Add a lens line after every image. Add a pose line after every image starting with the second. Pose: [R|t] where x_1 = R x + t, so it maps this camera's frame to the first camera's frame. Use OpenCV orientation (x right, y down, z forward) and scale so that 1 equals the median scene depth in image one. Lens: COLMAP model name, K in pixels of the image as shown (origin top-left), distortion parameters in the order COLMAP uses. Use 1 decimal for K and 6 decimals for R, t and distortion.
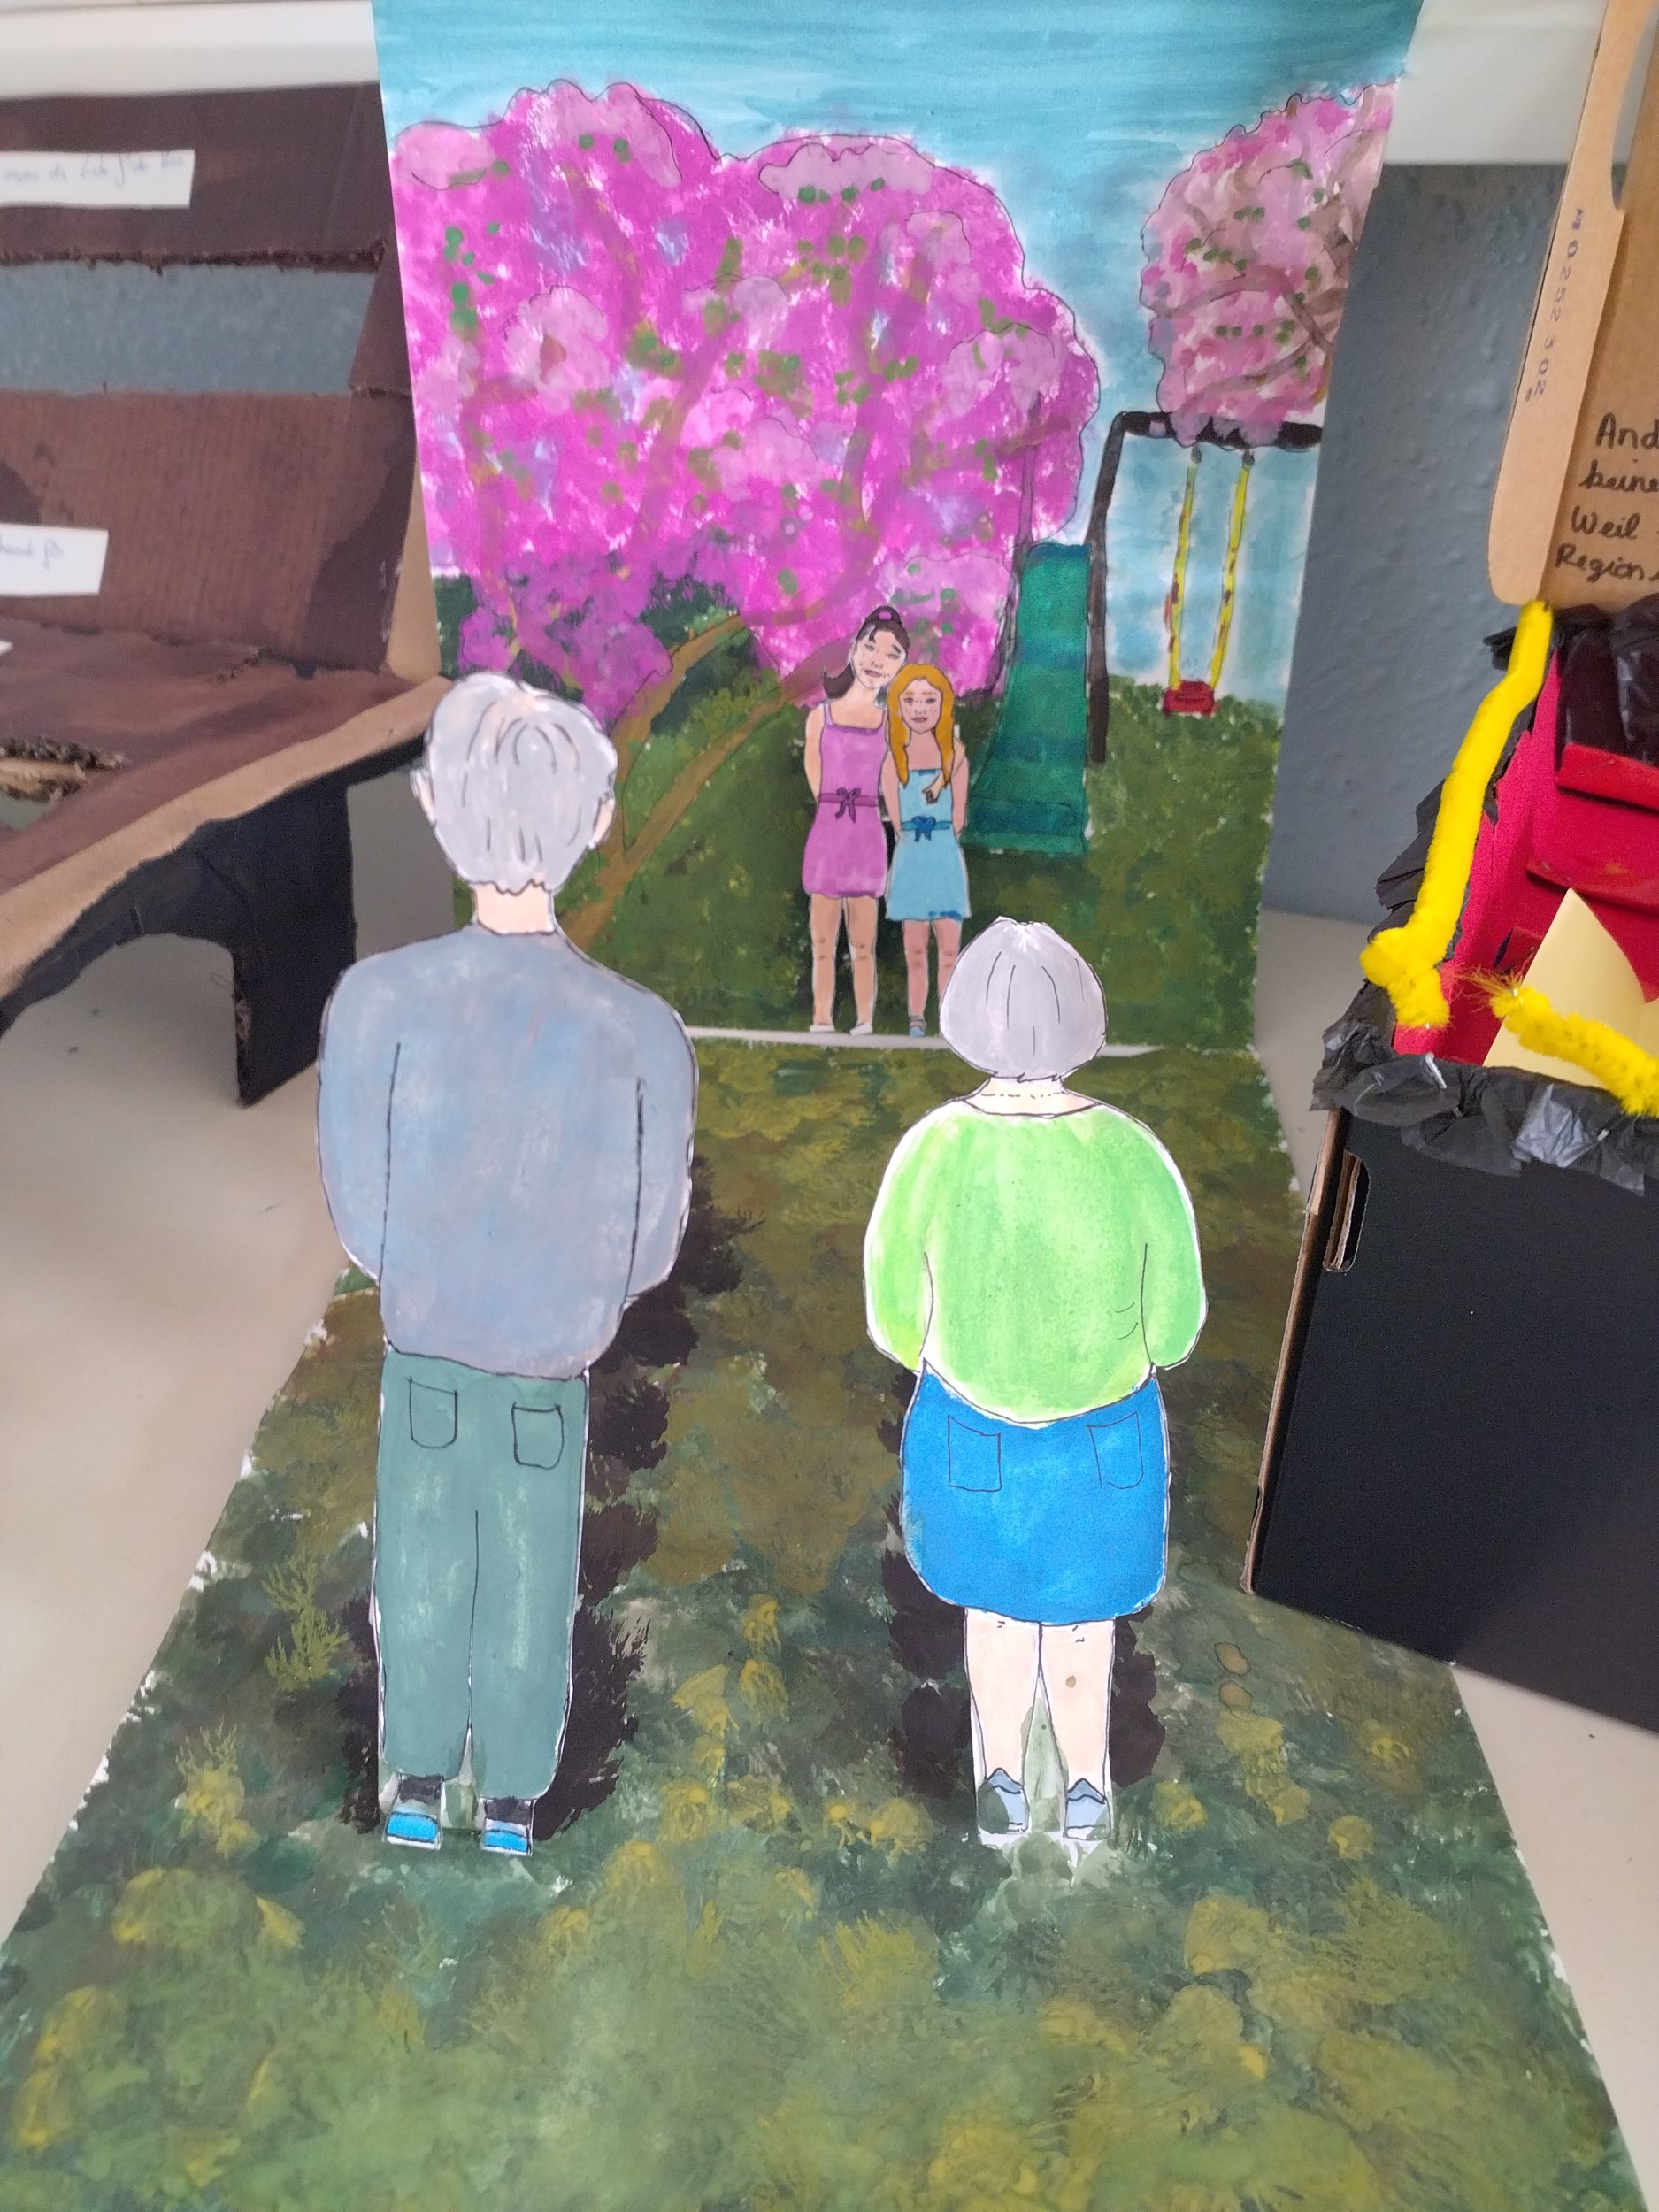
lens RADIAL K [[1669.7, 0, 870.6], [0, 1669.7, 1139.6], [0, 0, 1]] dist [-0.012585, -0.005896]
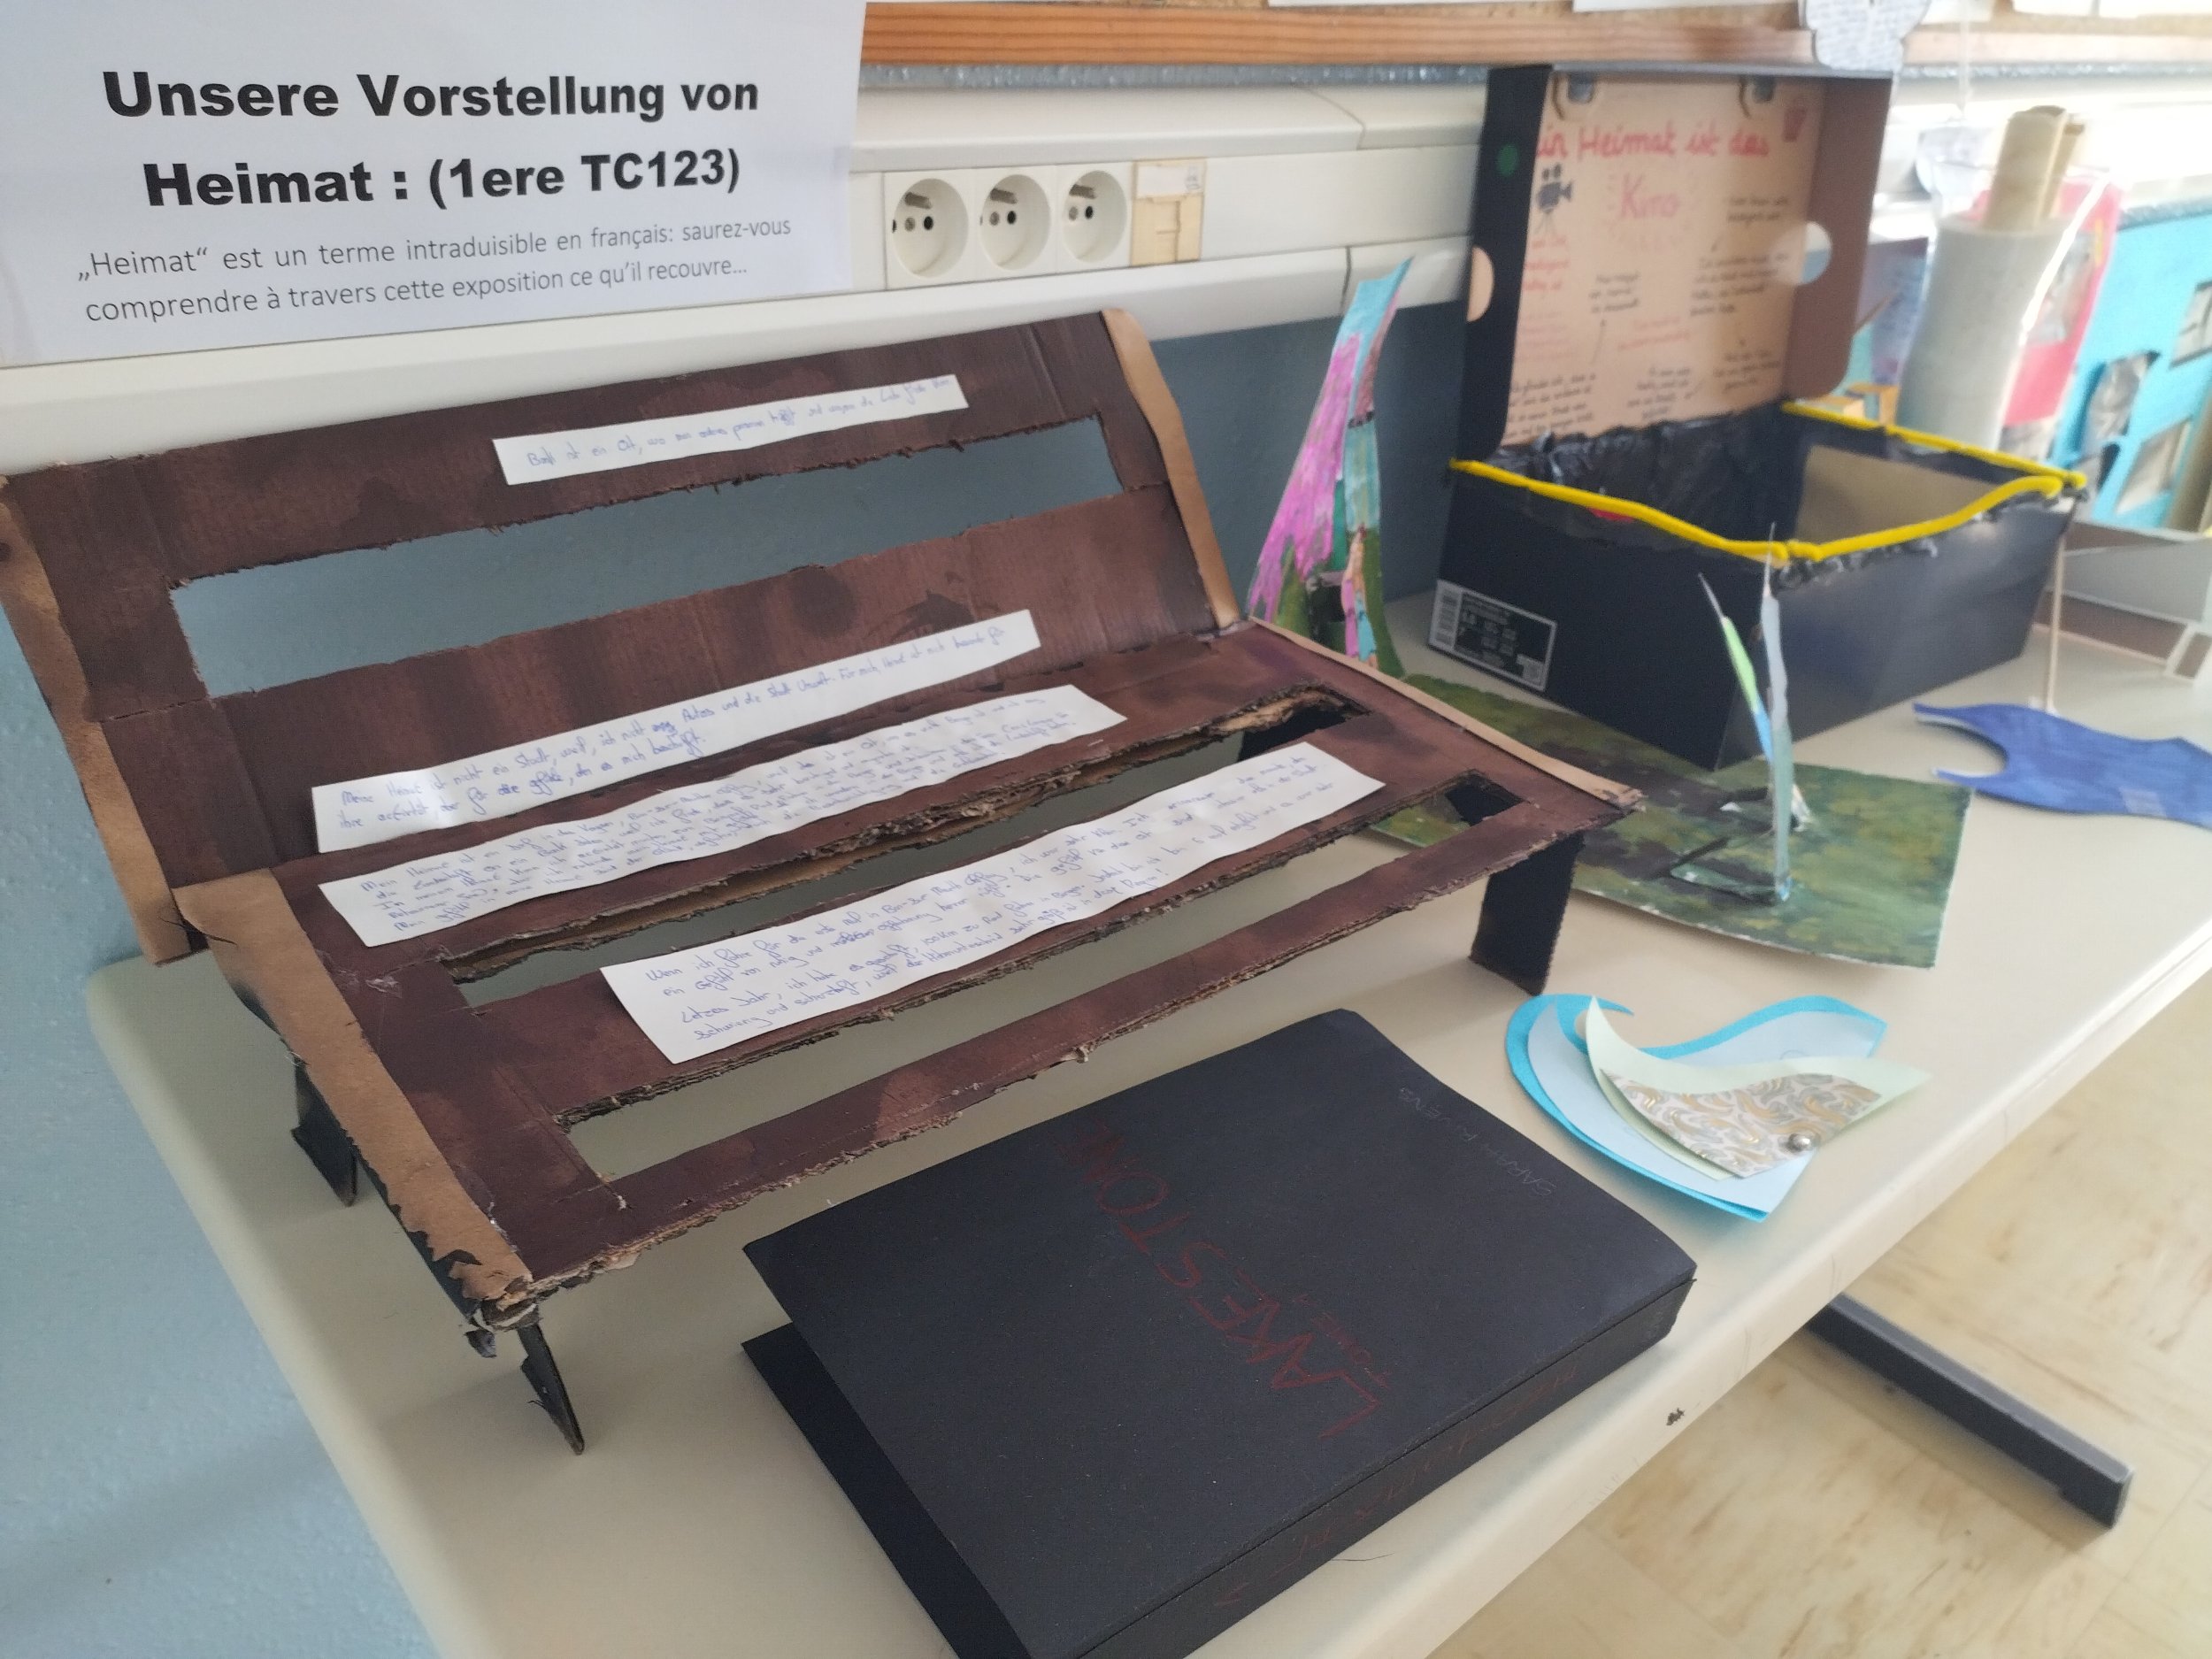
lens RADIAL K [[1659.7, 0, 1113.2], [0, 1659.7, 827.7], [0, 0, 1]] dist [0.049566, -0.058598]
pose [[0.447267, -0.383643, 0.807942, -1.998144], [0.450964, 0.876835, 0.166708, -0.460785], [-0.772388, 0.289790, 0.565188, 0.118592]]
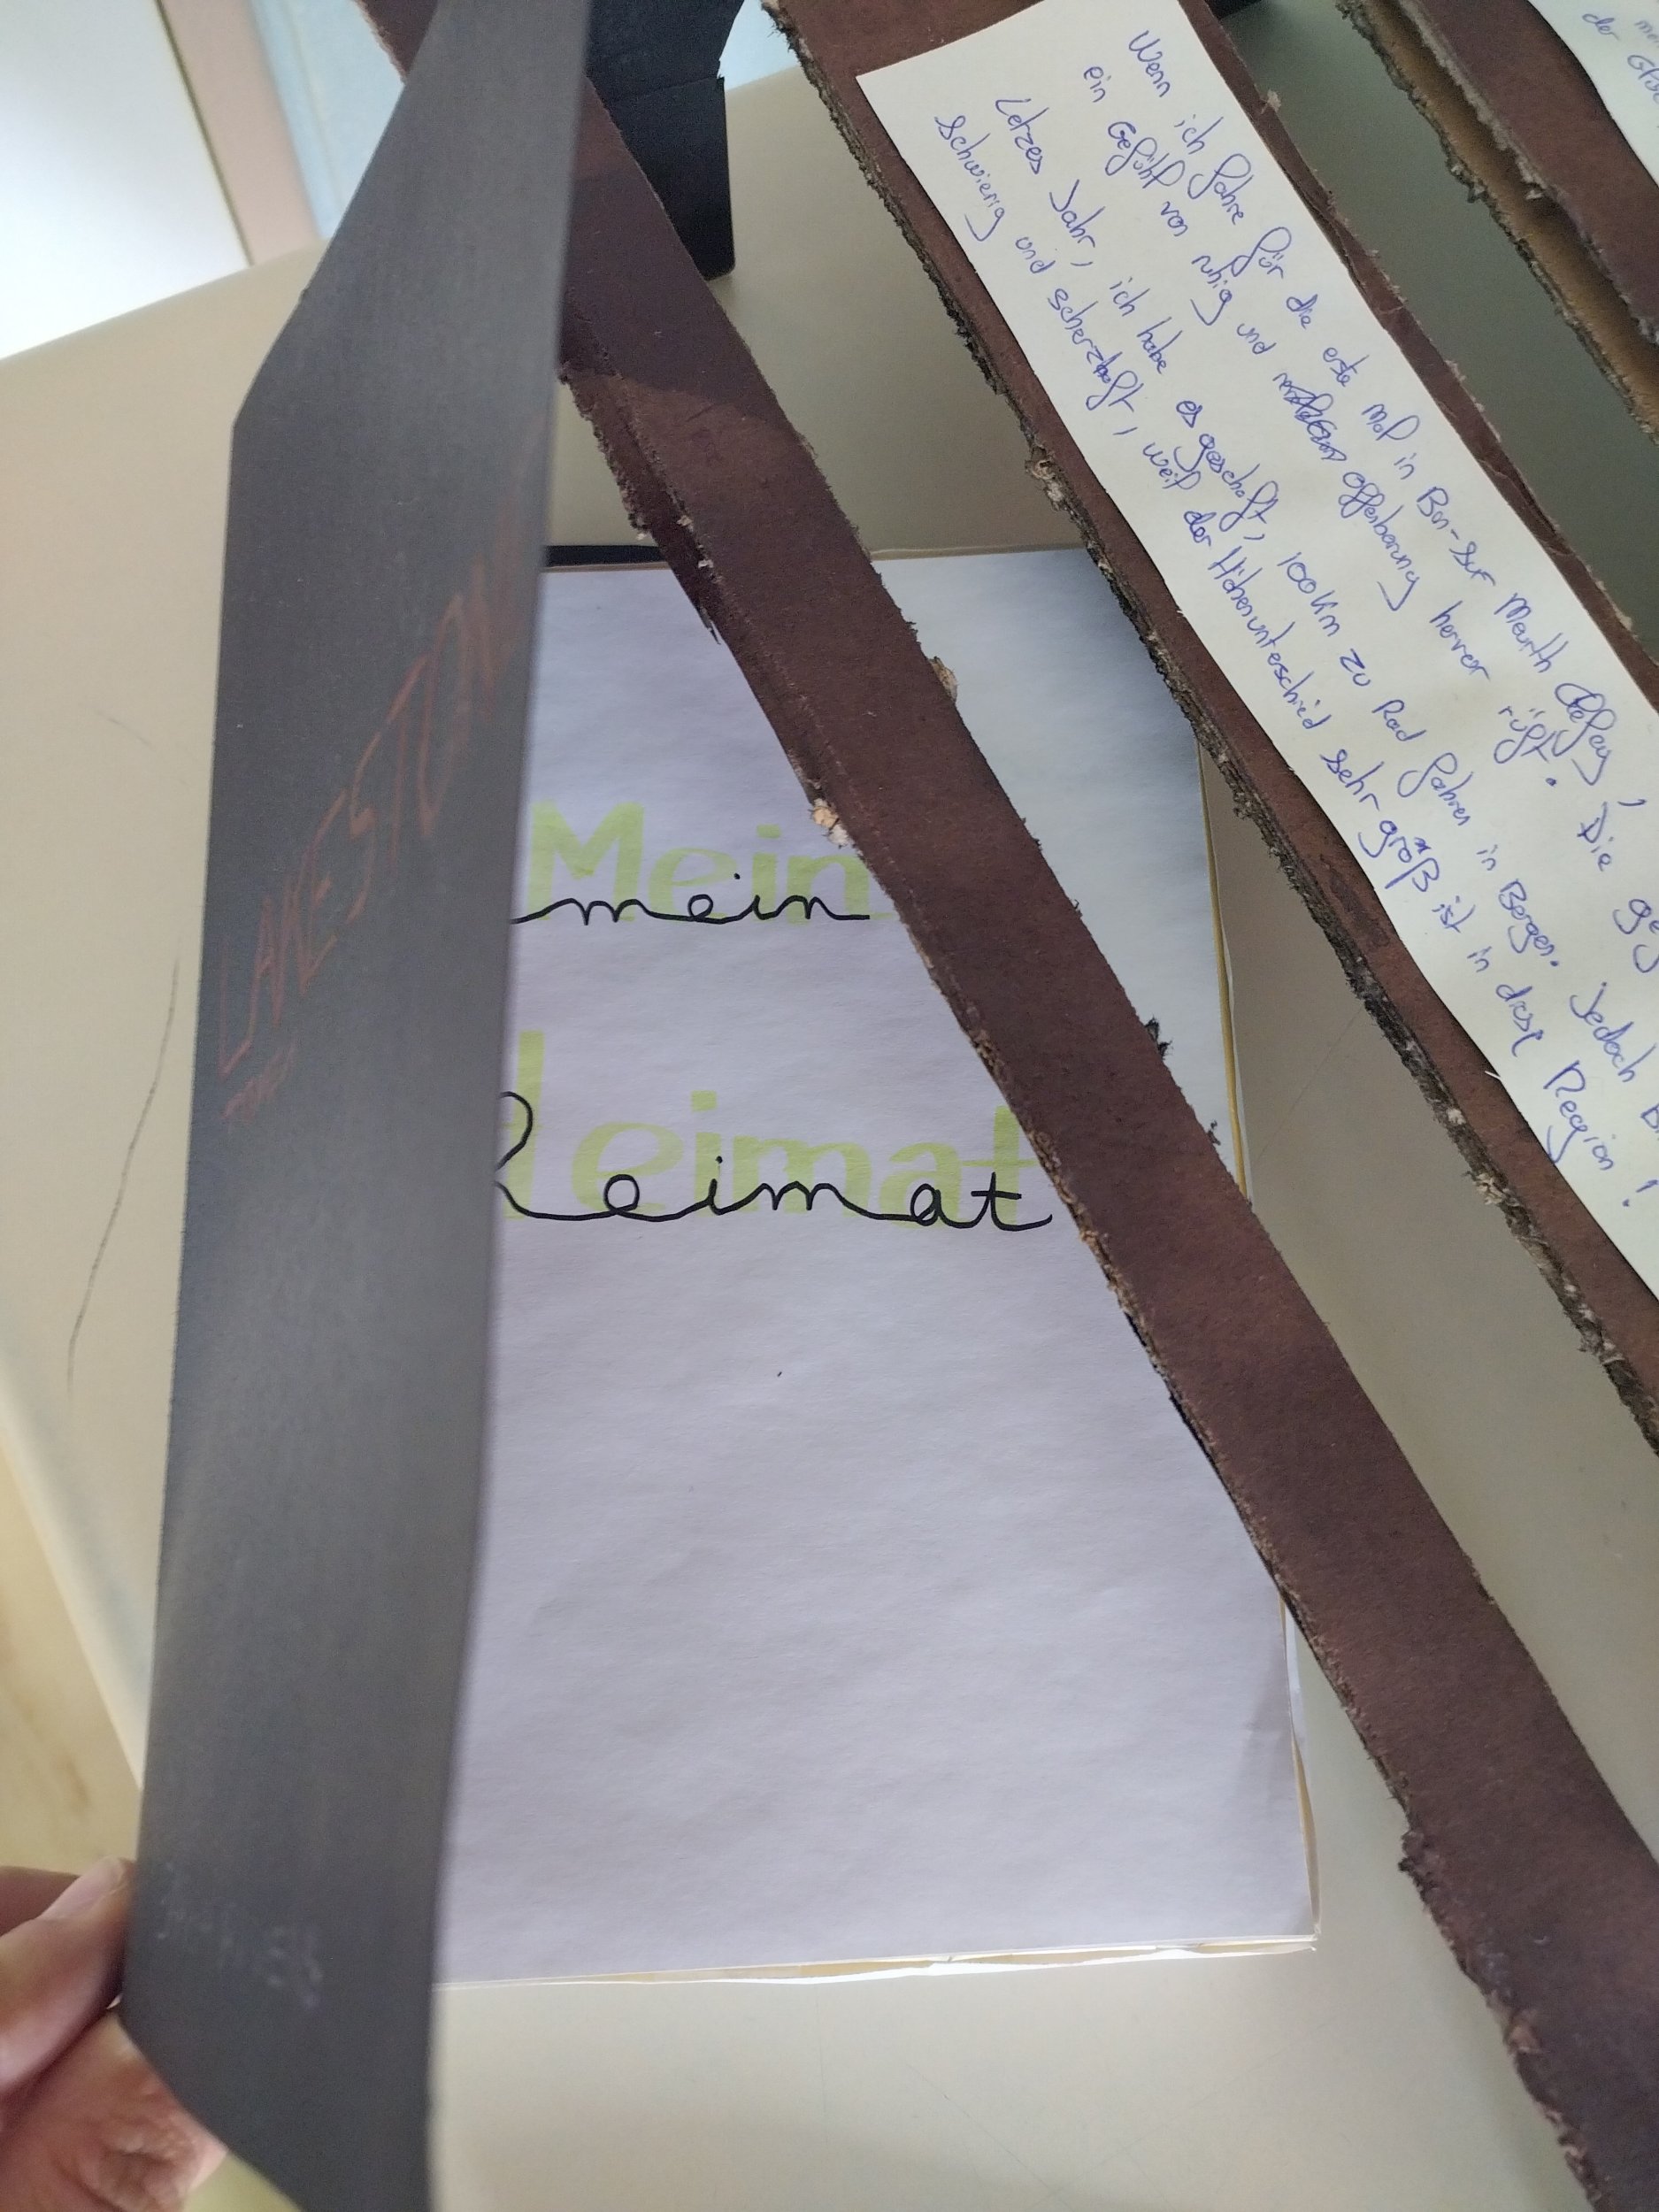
lens RADIAL K [[1718.3, 0, 775.8], [0, 1718.3, 1108.9], [0, 0, 1]] dist [0.055608, -0.079884]
pose [[0.760698, 0.629501, -0.158326, -0.955610], [-0.404875, 0.650800, 0.642290, -0.412160], [0.507361, -0.424486, 0.749931, 0.403647]]
